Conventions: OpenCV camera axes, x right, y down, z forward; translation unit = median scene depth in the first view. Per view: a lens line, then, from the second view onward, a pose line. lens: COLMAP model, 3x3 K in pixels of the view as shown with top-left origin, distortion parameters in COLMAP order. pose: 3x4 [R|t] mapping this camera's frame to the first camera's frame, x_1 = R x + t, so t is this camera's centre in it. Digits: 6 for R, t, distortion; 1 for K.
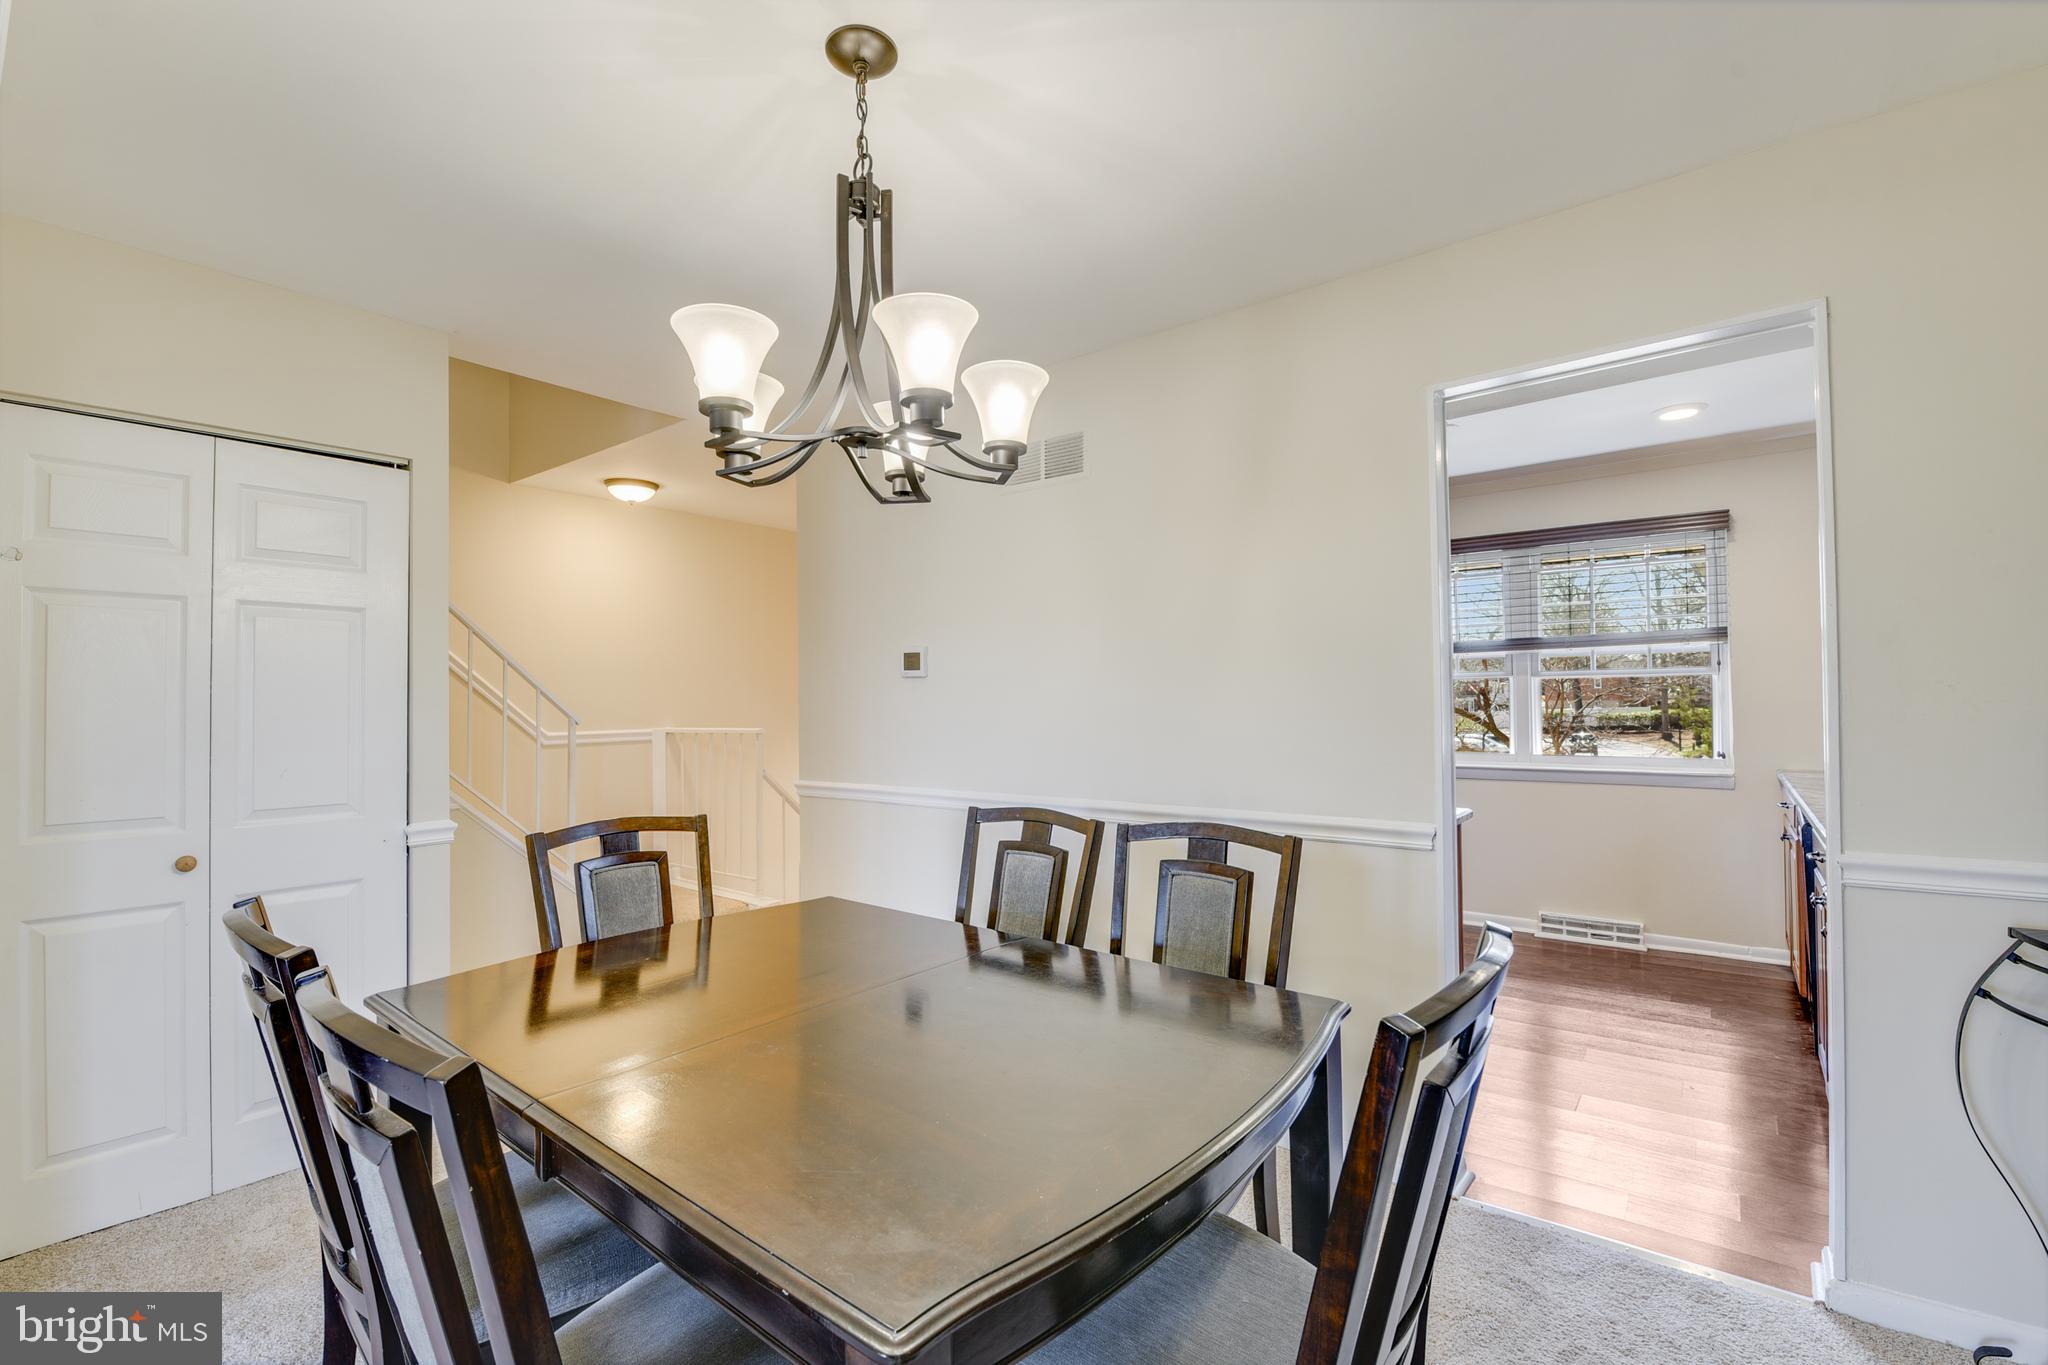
lens RADIAL K [[888.8, 0, 1024.0], [0, 888.8, 682.5], [0, 0, 1]] dist [0.000669, -0.018778]
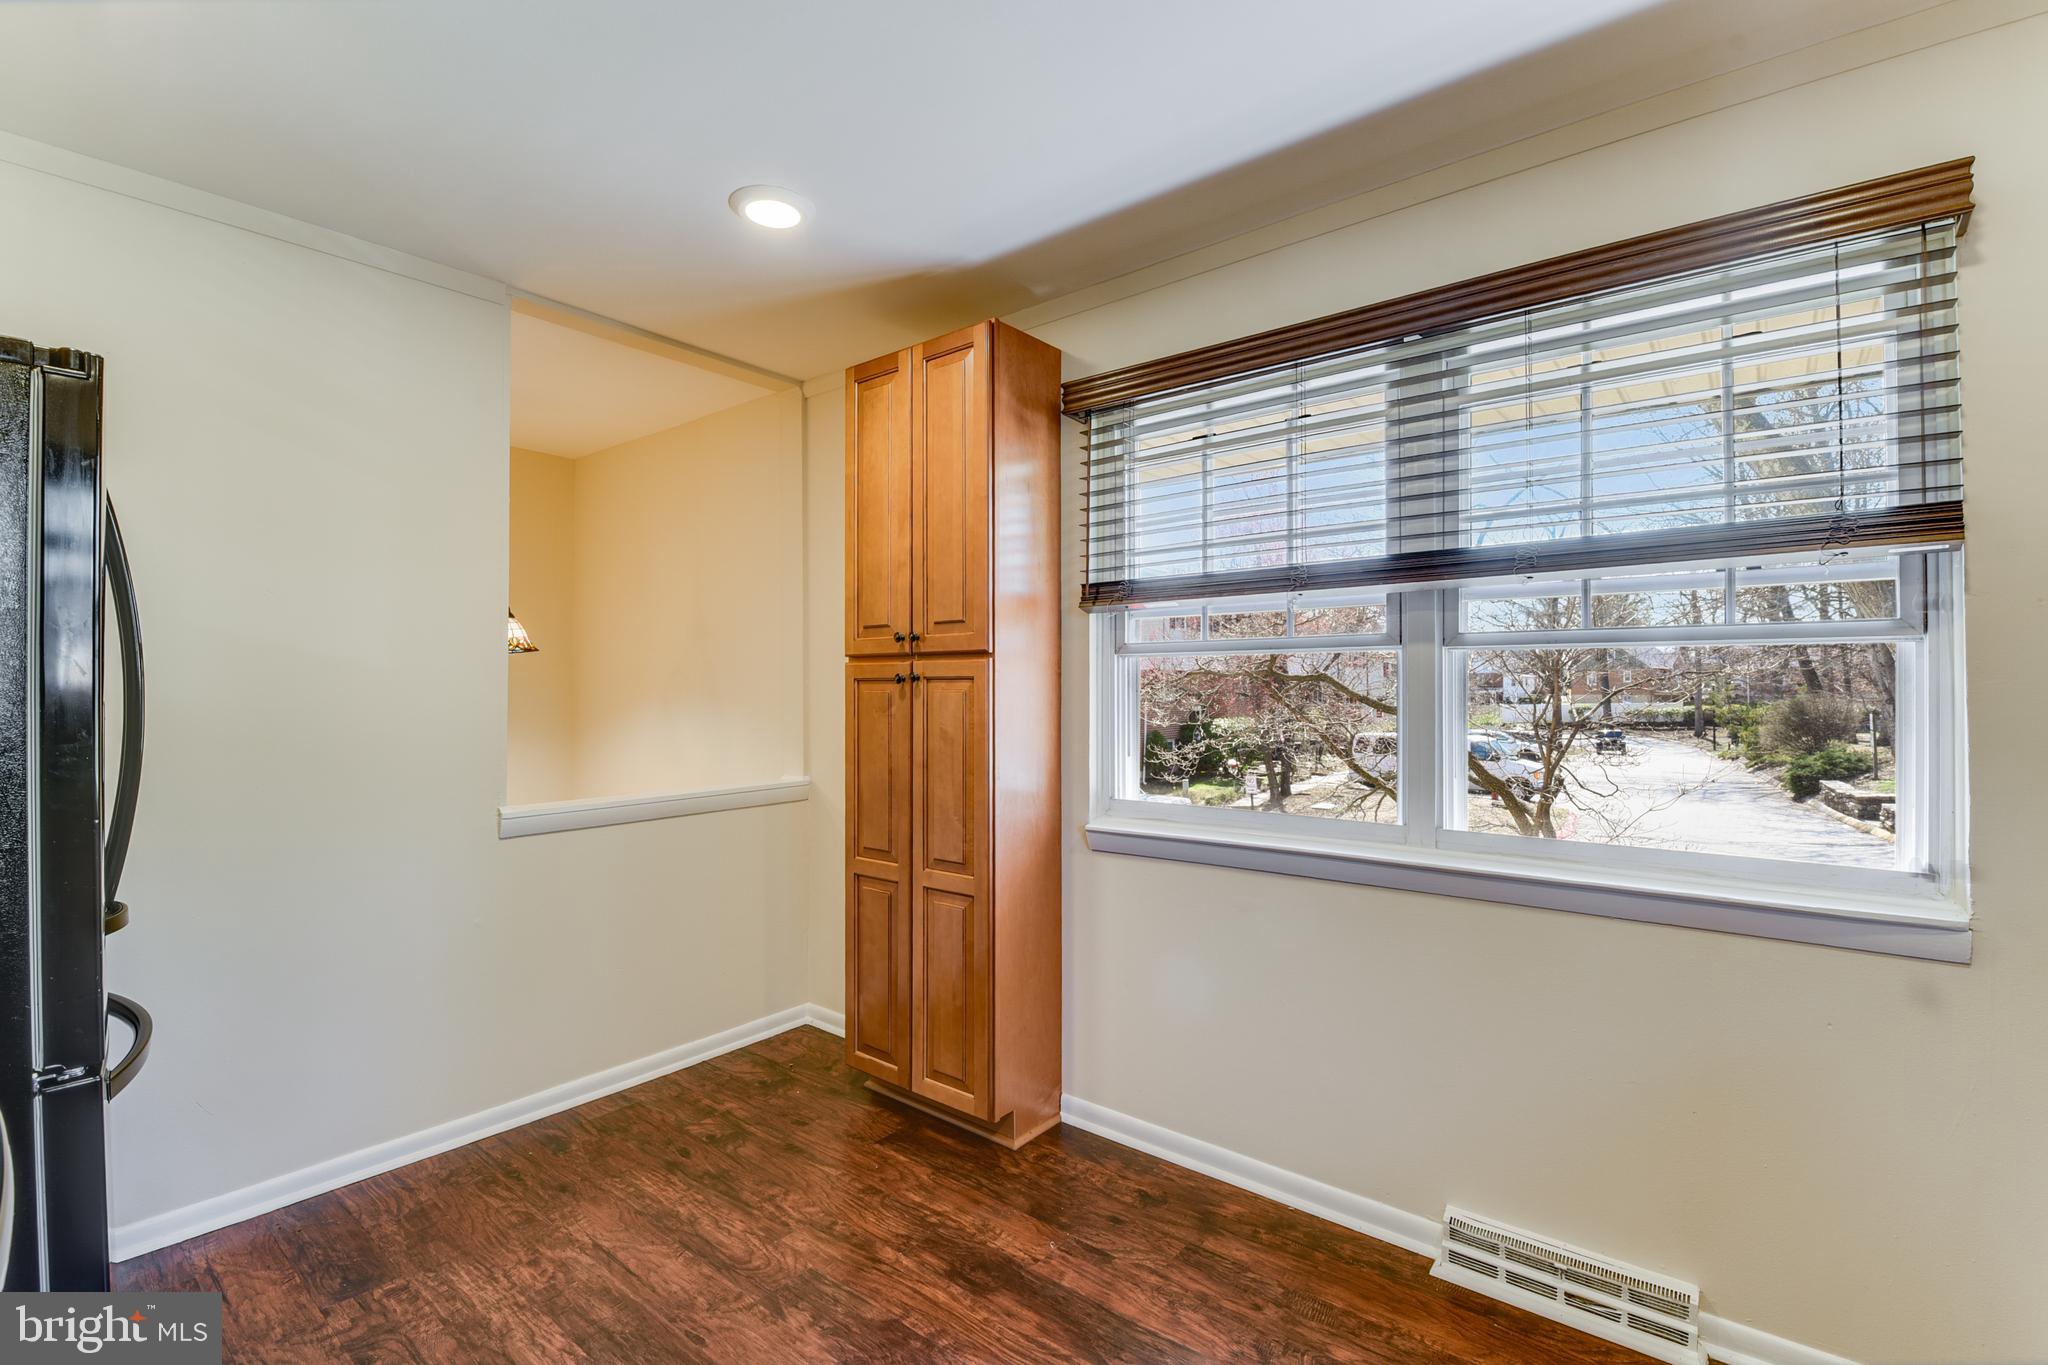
lens RADIAL K [[888.8, 0, 1024.0], [0, 888.8, 682.5], [0, 0, 1]] dist [0.000669, -0.018778]
pose [[0.999644, 0.011563, -0.024048, 0.380348], [-0.011222, 0.999836, 0.014238, 0.007769], [0.024209, -0.013963, 0.999609, 0.569140]]
